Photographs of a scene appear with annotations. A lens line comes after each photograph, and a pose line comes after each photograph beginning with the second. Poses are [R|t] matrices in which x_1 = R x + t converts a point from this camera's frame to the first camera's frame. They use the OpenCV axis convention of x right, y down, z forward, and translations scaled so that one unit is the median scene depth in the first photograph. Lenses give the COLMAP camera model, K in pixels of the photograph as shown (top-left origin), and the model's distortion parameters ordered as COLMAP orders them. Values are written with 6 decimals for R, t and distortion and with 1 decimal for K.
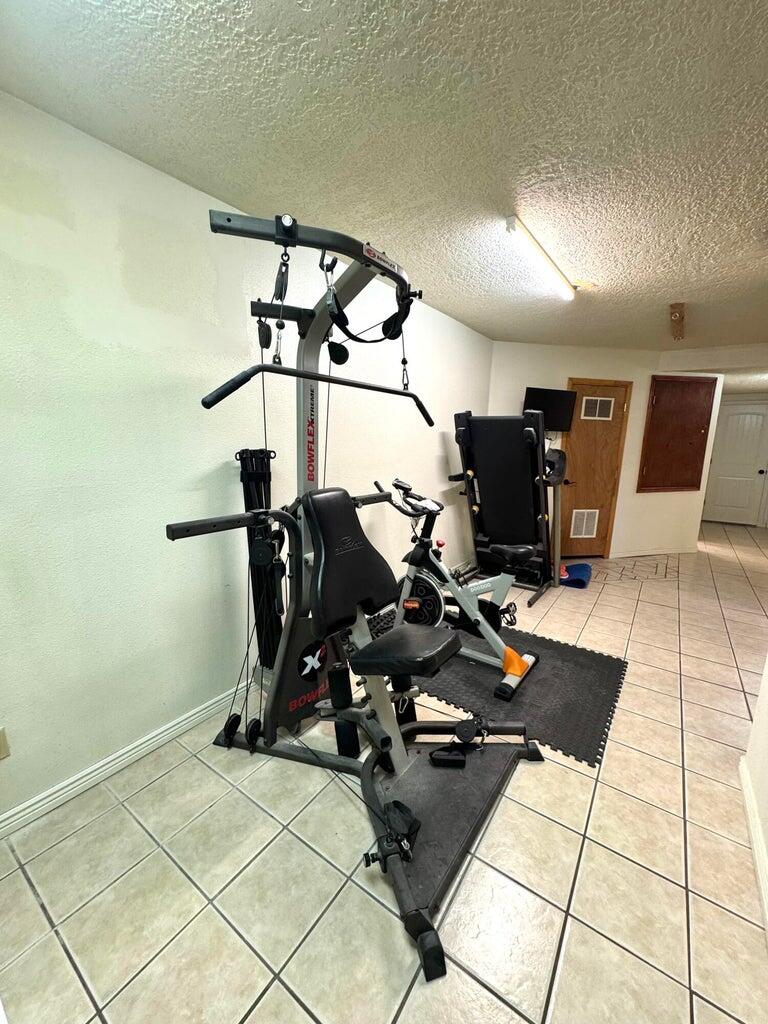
lens RADIAL K [[408.6, 0, 384.1], [0, 408.6, 510.1], [0, 0, 1]] dist [-0.002385, 0.000378]
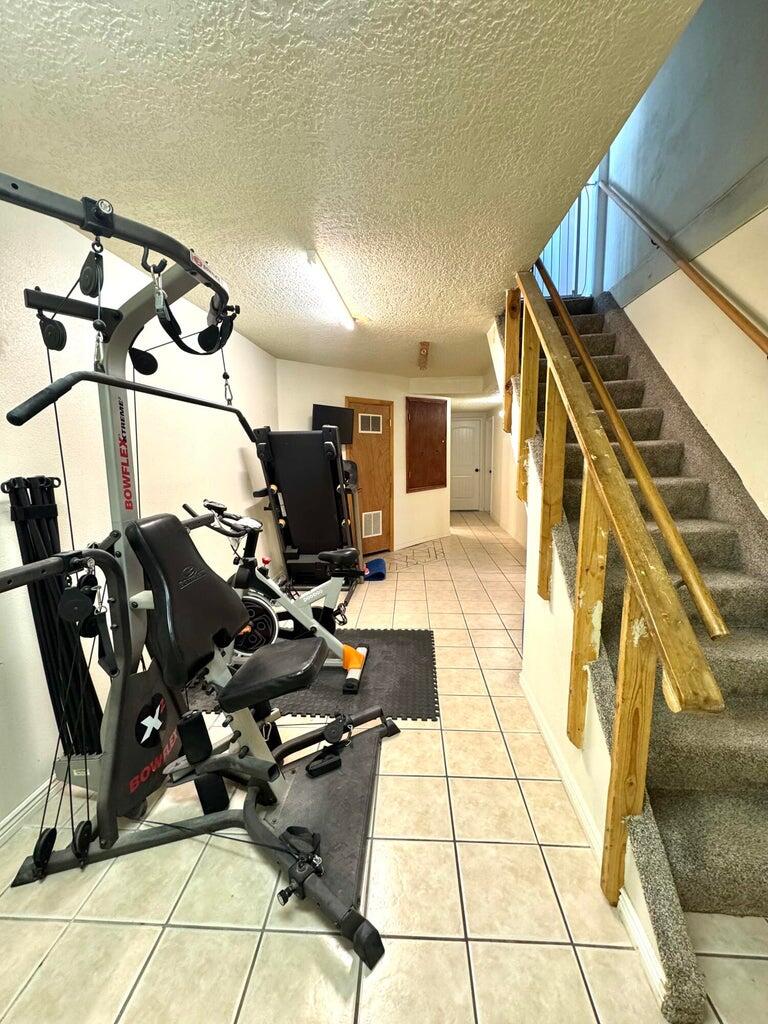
lens RADIAL K [[408.6, 0, 384.1], [0, 408.6, 510.1], [0, 0, 1]] dist [-0.002385, 0.000378]
pose [[0.852210, -0.107996, 0.511933, -0.155226], [0.125632, 0.992077, 0.000147, -0.003756], [-0.507892, 0.064190, 0.859026, 0.006089]]
